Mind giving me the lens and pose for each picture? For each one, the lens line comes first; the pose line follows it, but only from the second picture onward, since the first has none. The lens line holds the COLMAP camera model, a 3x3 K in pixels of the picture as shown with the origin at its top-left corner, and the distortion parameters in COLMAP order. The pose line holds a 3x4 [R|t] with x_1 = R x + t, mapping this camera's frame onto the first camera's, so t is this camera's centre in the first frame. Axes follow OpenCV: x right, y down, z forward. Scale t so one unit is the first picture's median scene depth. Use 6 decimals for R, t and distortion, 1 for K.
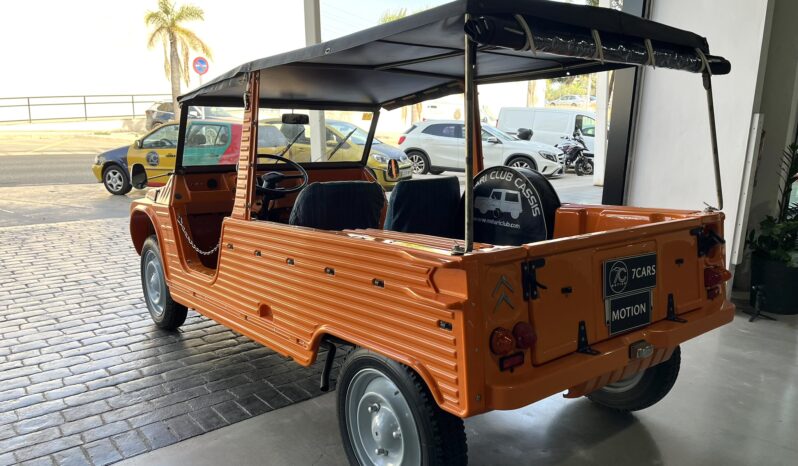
lens RADIAL K [[606.3, 0, 405.9], [0, 606.3, 231.4], [0, 0, 1]] dist [0.068861, -0.101436]
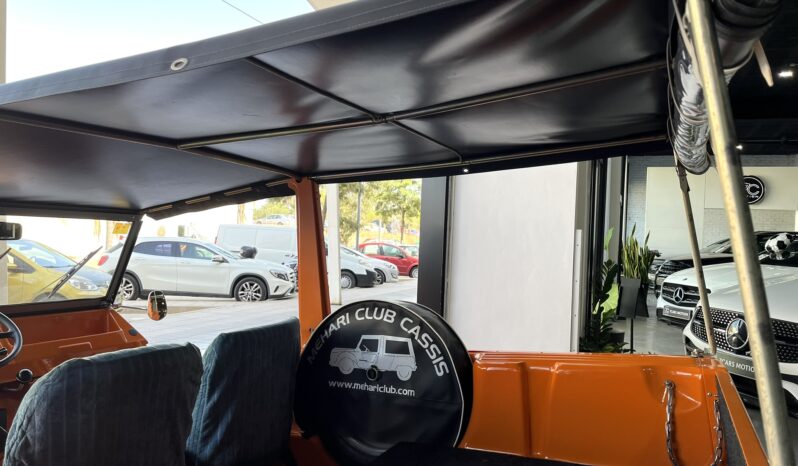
lens RADIAL K [[603.8, 0, 398.2], [0, 603.8, 227.3], [0, 0, 1]] dist [0.073049, -0.100838]
pose [[0.892250, 0.008214, 0.451468, -0.107948], [0.081125, 0.980650, -0.178170, -0.058729], [-0.444195, 0.195597, 0.874318, 0.350466]]
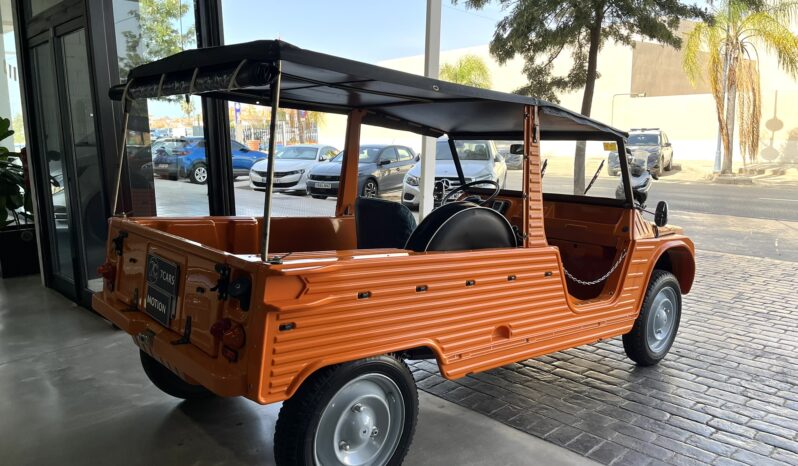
lens RADIAL K [[604.9, 0, 400.9], [0, 604.9, 238.1], [0, 0, 1]] dist [0.072757, -0.103727]
pose [[0.043875, 0.136685, -0.989643, 0.893454], [-0.192154, 0.973255, 0.125902, -0.132825], [0.980384, 0.184640, 0.068966, 0.781099]]
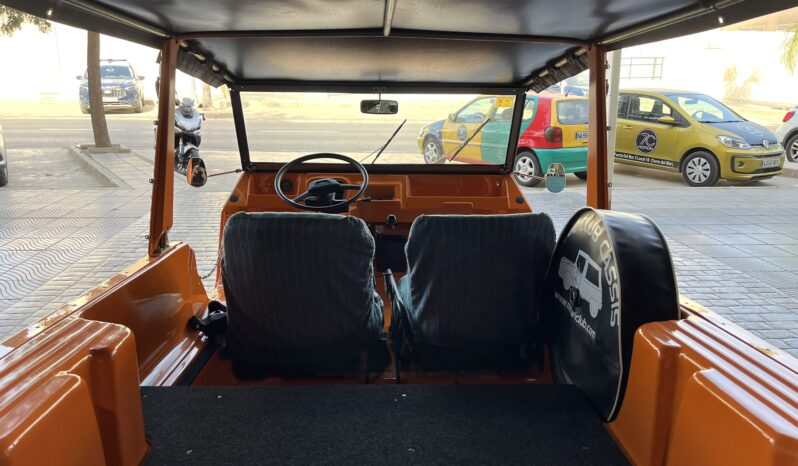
lens RADIAL K [[604.7, 0, 393.2], [0, 604.7, 230.8], [0, 0, 1]] dist [0.071127, -0.100365]
pose [[0.797584, 0.135397, -0.587815, 0.294557], [-0.105027, 0.990769, 0.085705, -0.104181], [0.593994, -0.006620, 0.804443, 0.432389]]
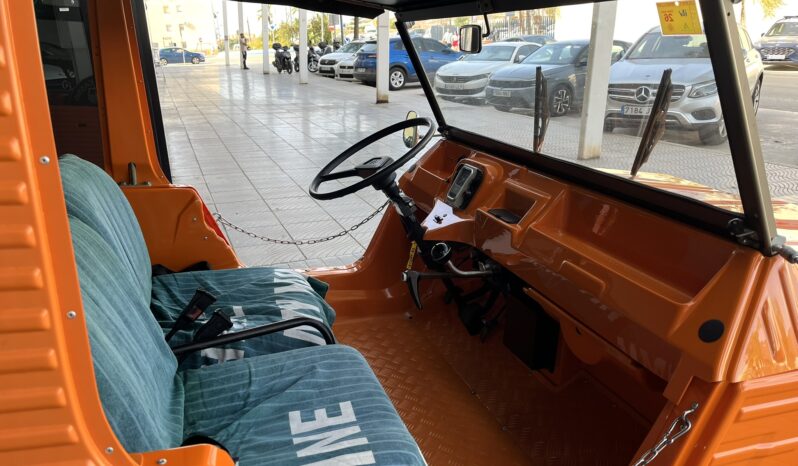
lens RADIAL K [[604.7, 0, 393.2], [0, 604.7, 230.8], [0, 0, 1]] dist [0.071127, -0.100365]
pose [[-0.362444, 0.262296, -0.894335, 0.228749], [-0.162243, 0.927173, 0.337679, -0.200080], [0.917775, 0.267489, -0.293493, 1.132375]]
